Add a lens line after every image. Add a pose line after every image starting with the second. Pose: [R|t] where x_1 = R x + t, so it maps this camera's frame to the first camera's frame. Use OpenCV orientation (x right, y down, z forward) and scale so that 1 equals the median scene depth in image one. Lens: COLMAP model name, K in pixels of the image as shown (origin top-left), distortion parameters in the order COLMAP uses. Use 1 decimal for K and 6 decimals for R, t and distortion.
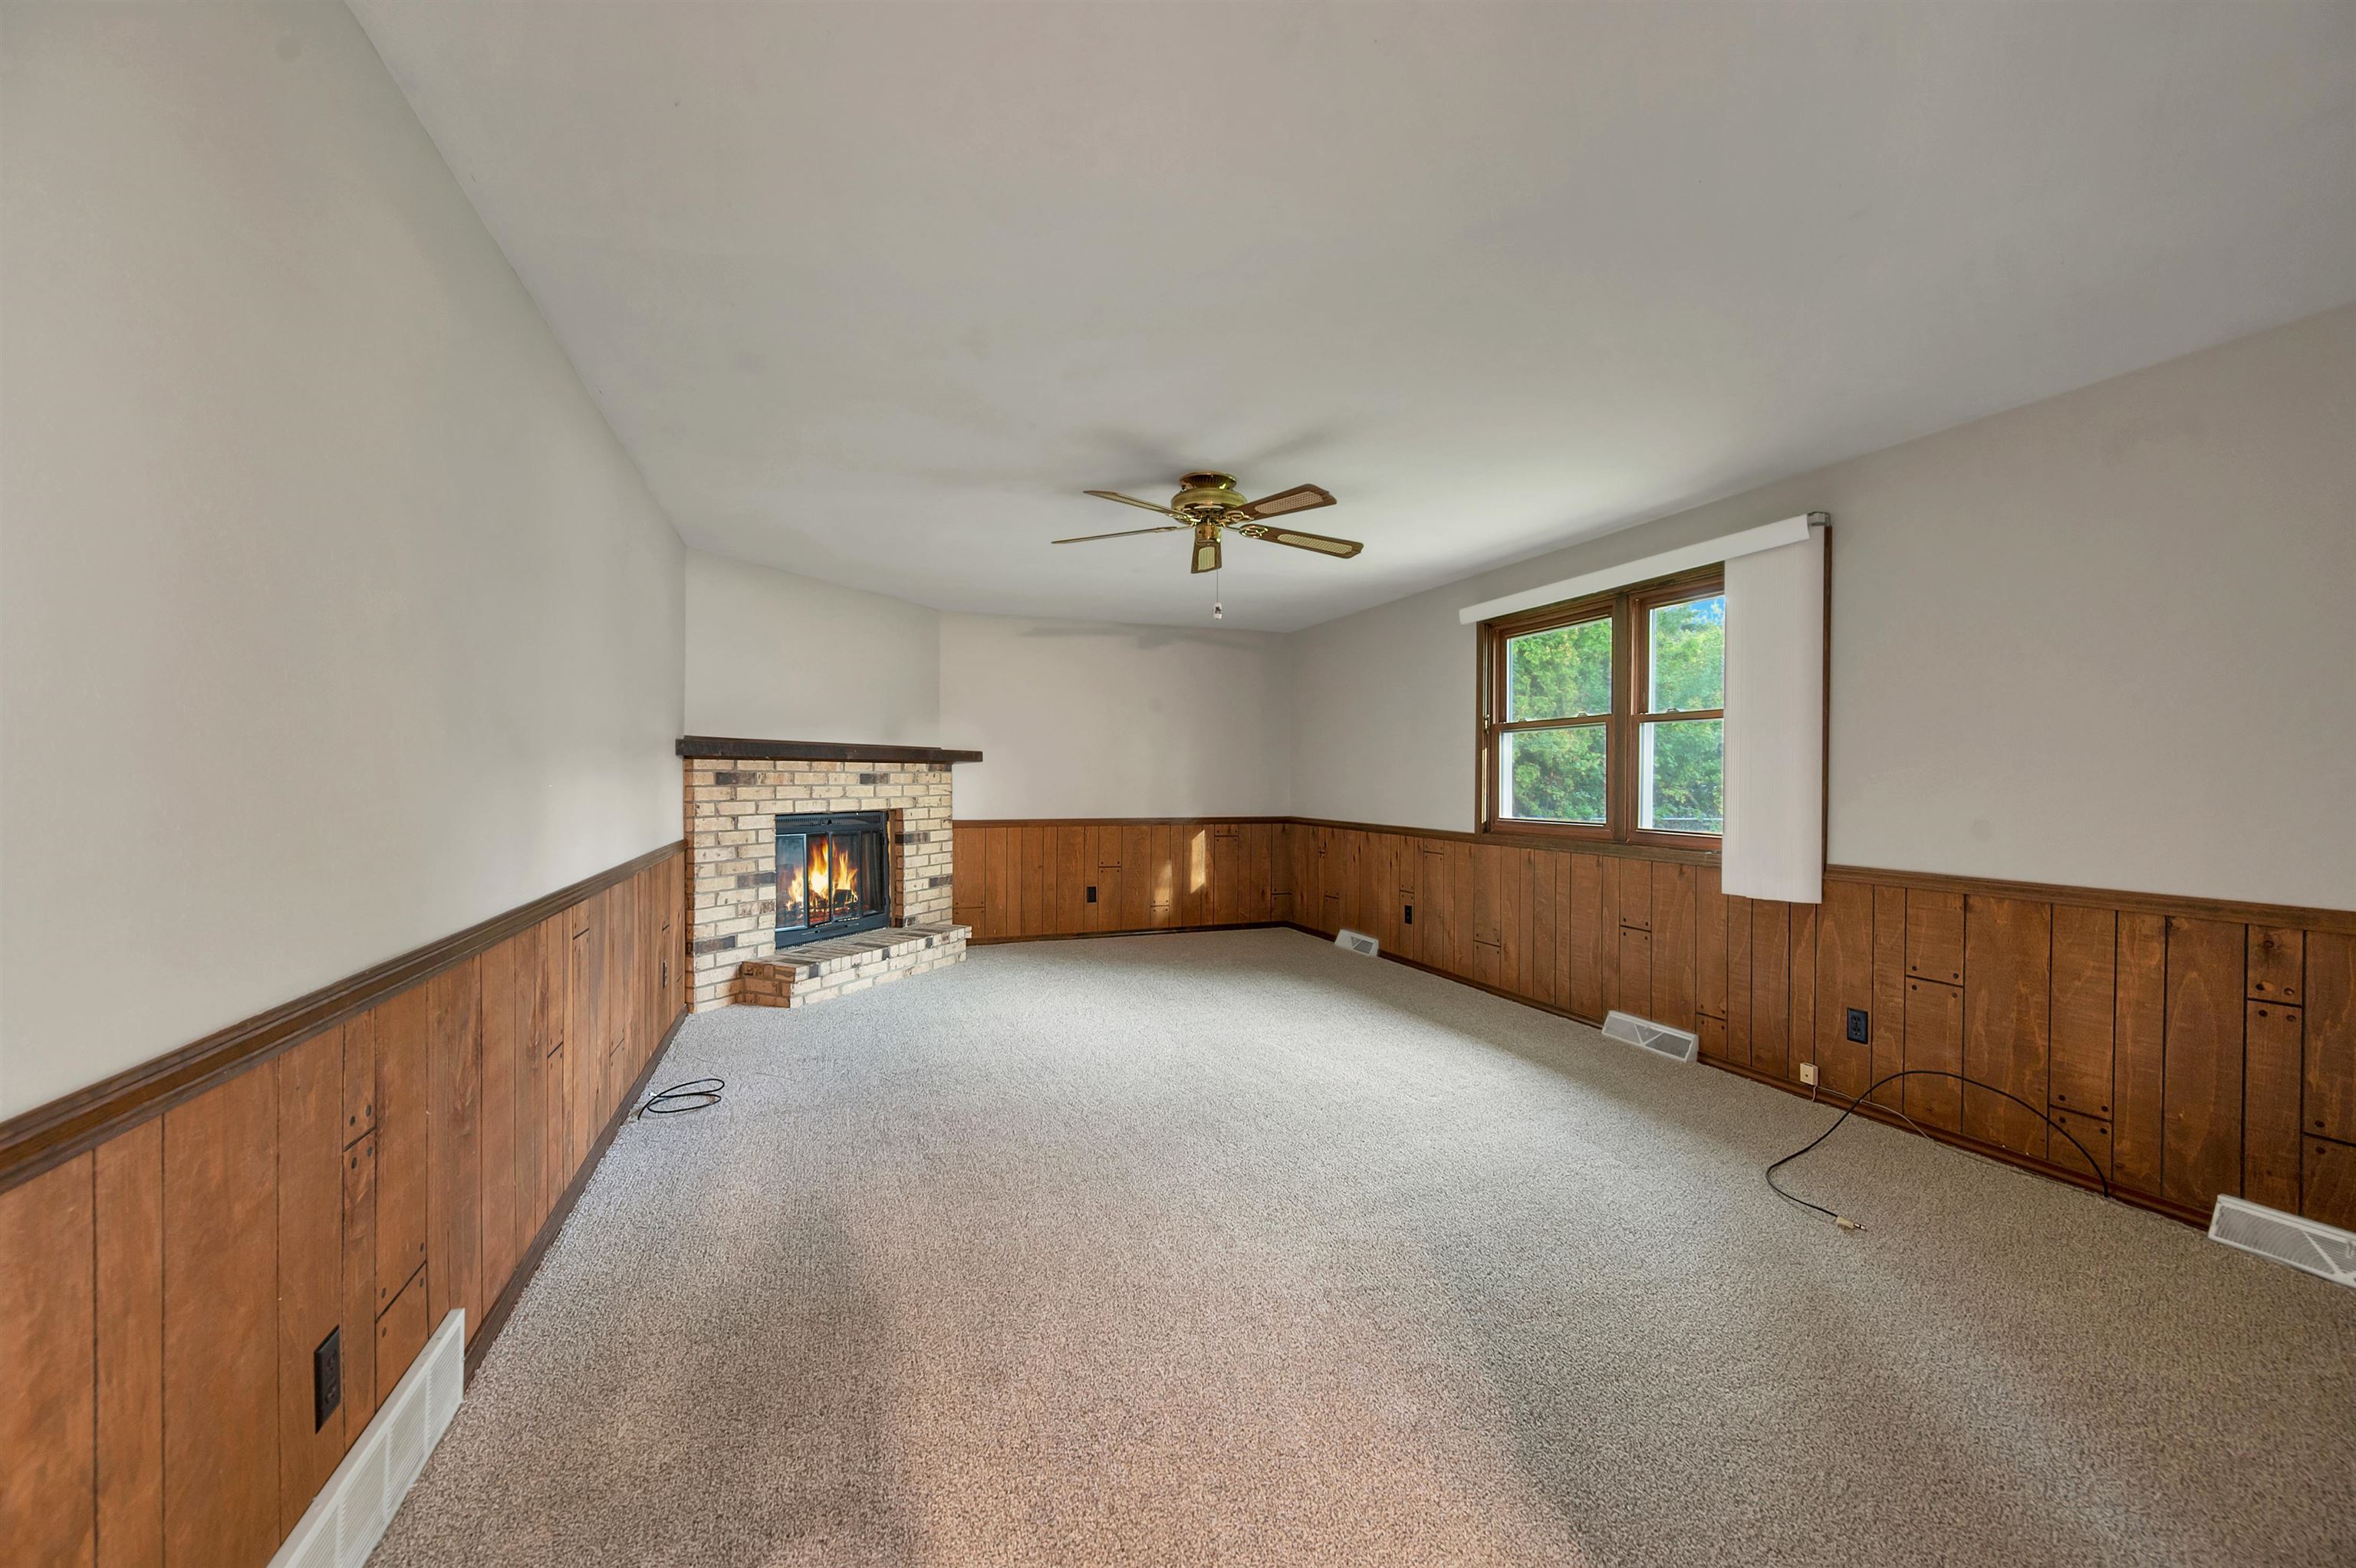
lens RADIAL K [[959.2, 0, 1187.9], [0, 959.2, 783.6], [0, 0, 1]] dist [-0.004070, 0.001161]
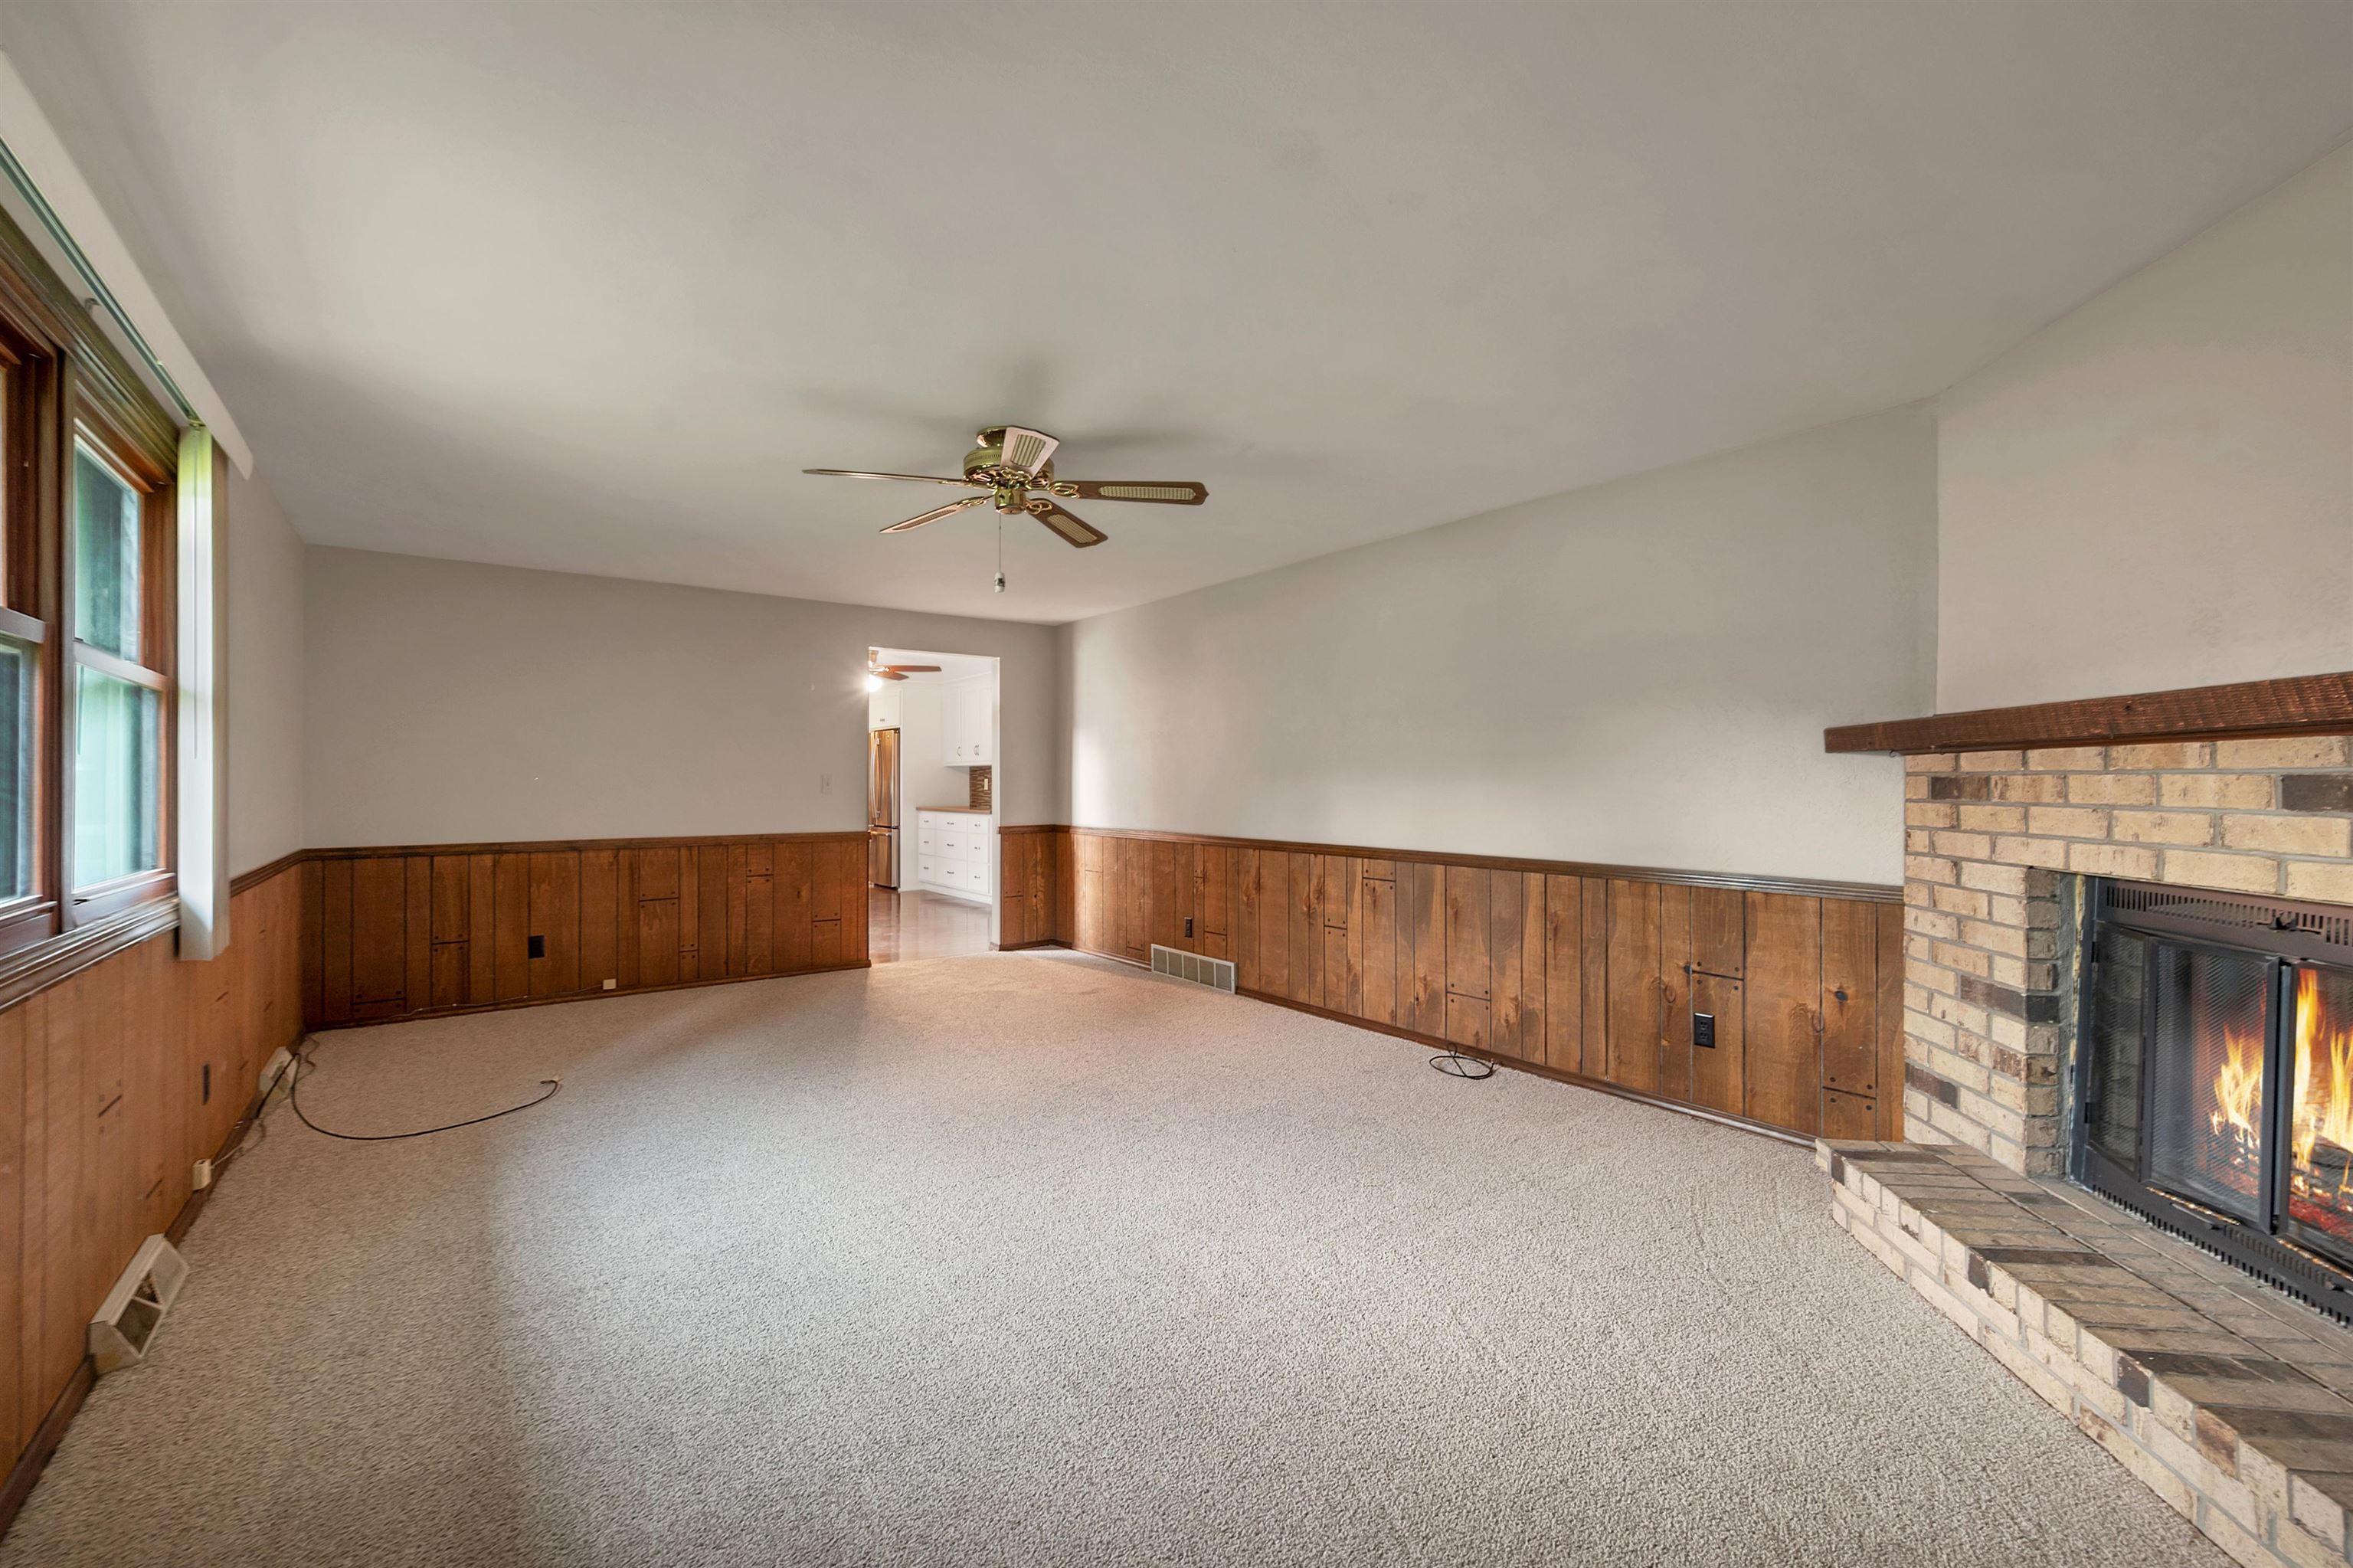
lens RADIAL K [[958.2, 0, 1176.3], [0, 958.2, 778.2], [0, 0, 1]] dist [-0.004070, 0.001161]
pose [[-0.961077, -0.003298, -0.276262, 0.088032], [-0.003979, 0.999990, 0.001906, -0.010379], [0.276254, 0.002931, -0.961080, 1.443190]]
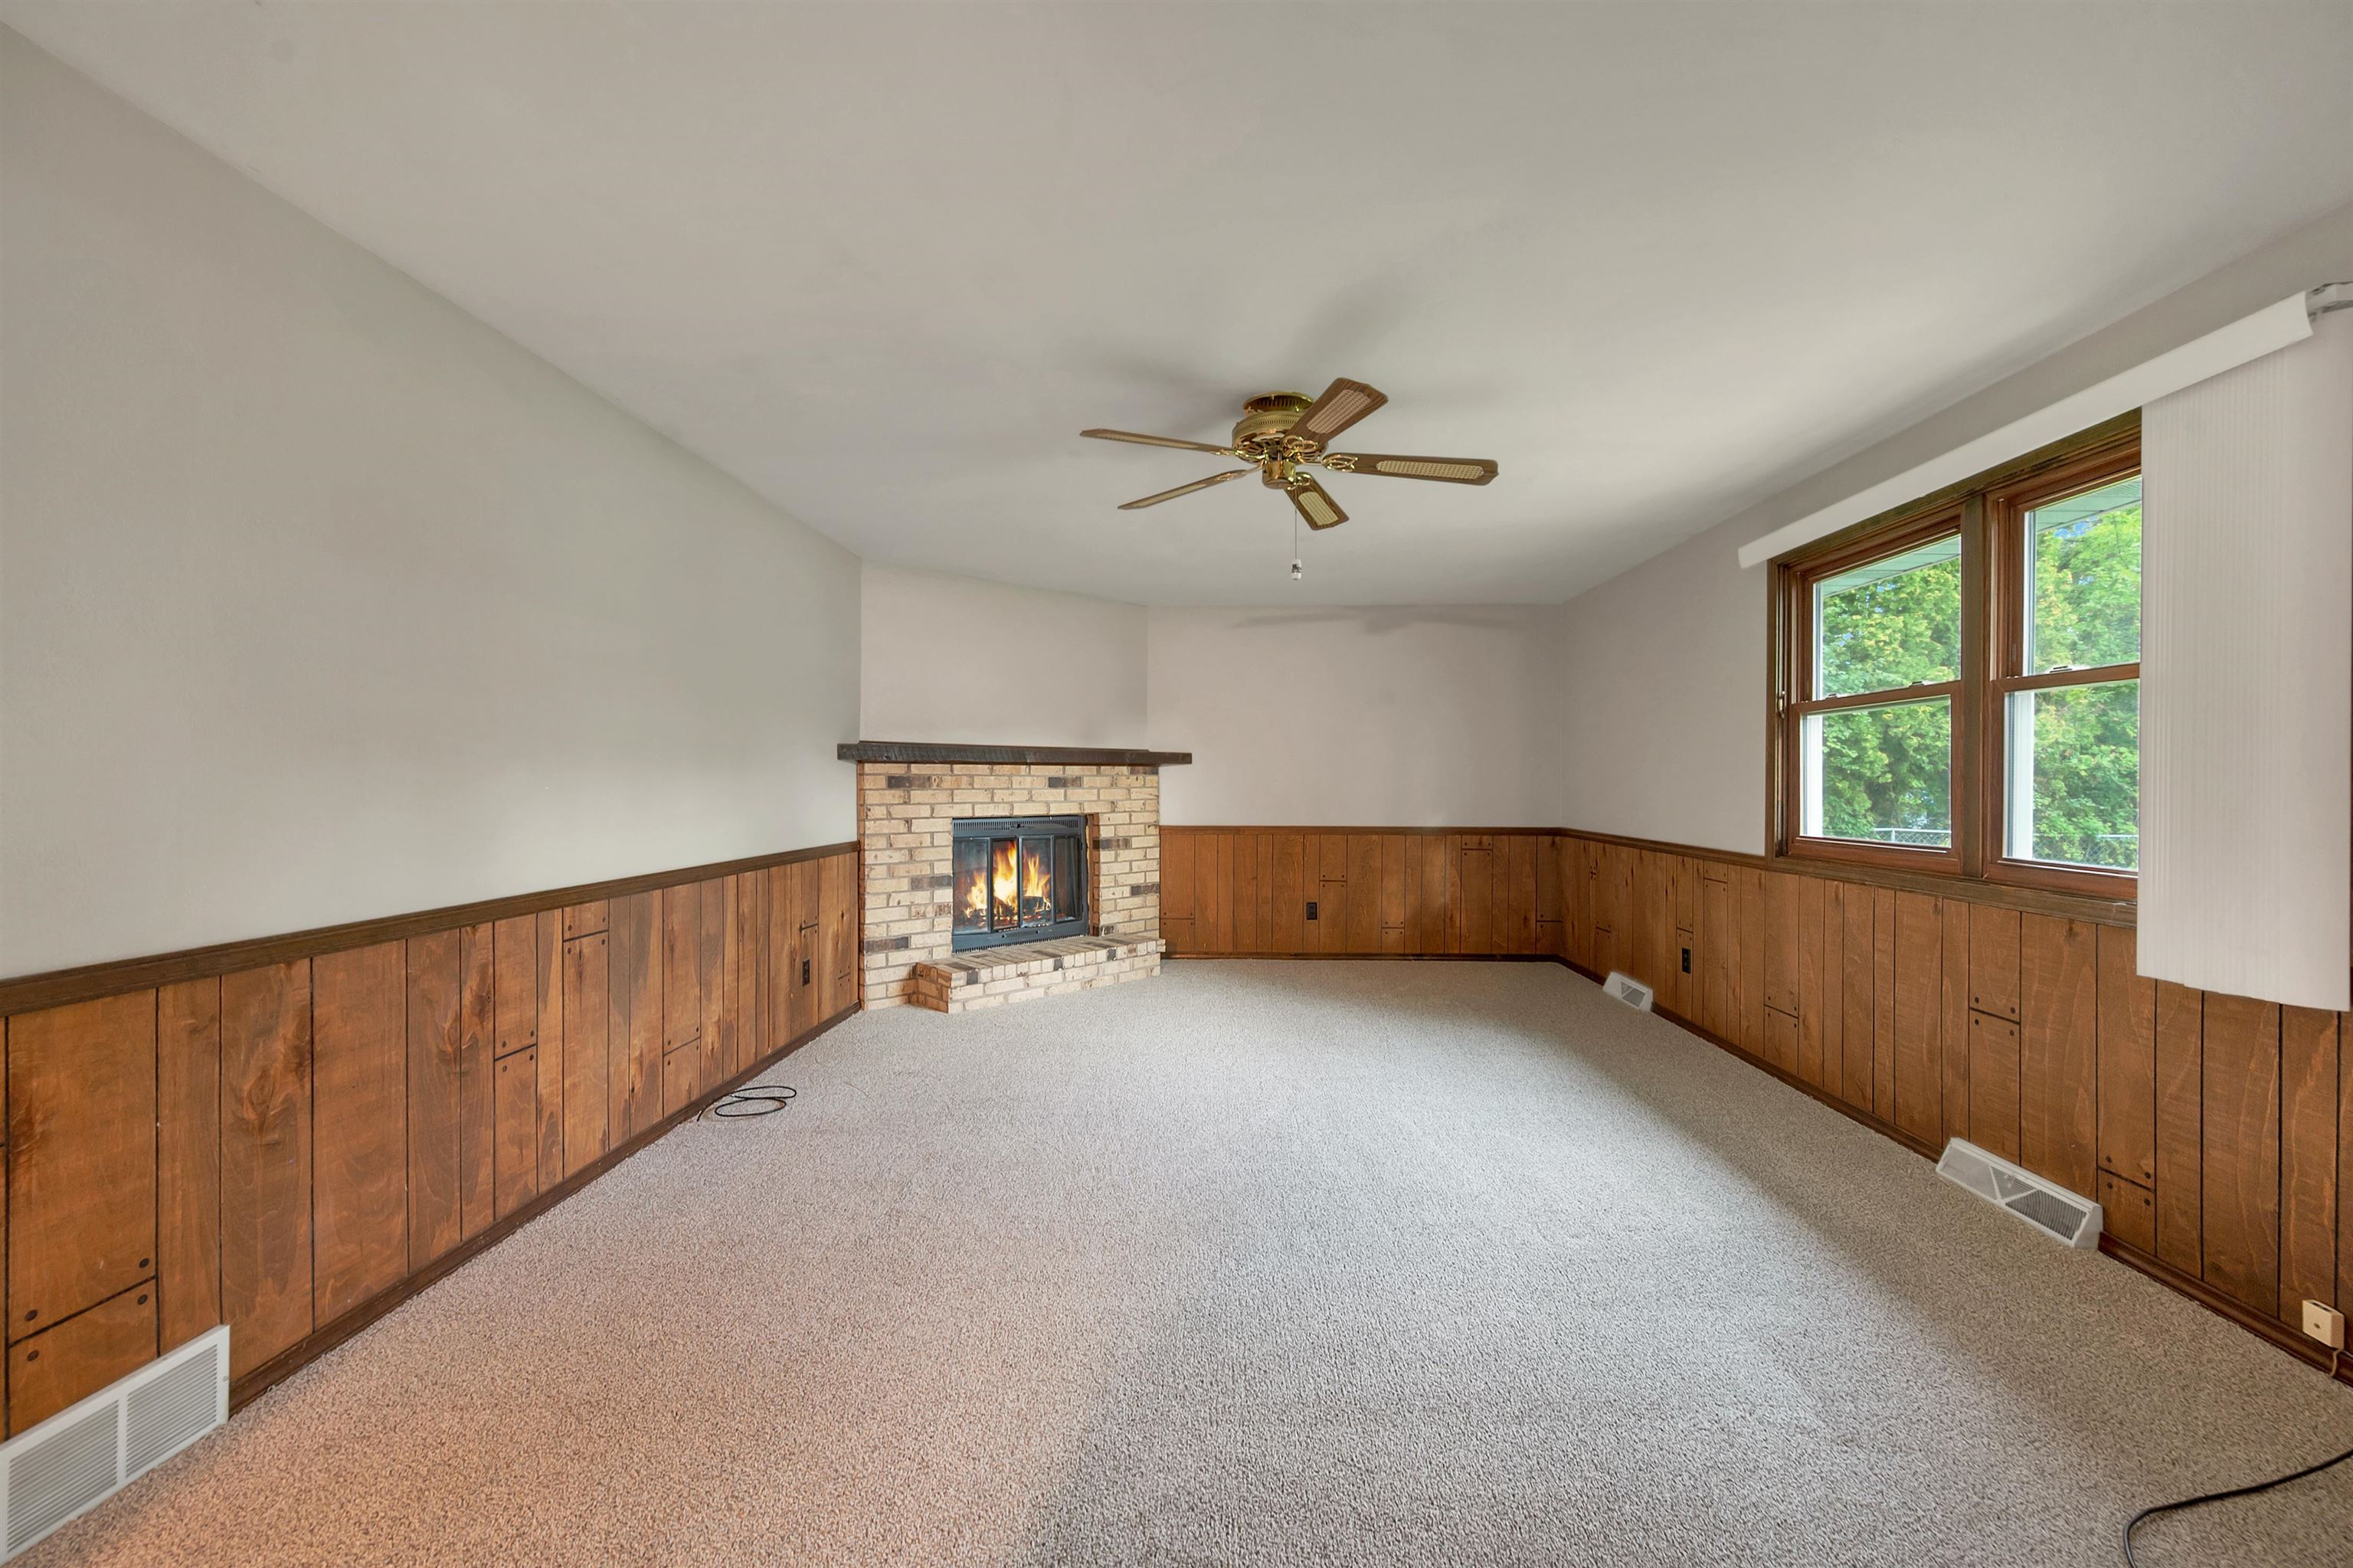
lens RADIAL K [[958.2, 0, 1176.7], [0, 958.2, 784.2], [0, 0, 1]] dist [-0.004070, 0.001161]
pose [[0.919818, -0.000936, -0.392343, 0.196309], [-0.000208, 0.999996, -0.002873, -0.000277], [0.392344, 0.002725, 0.919814, 0.183752]]
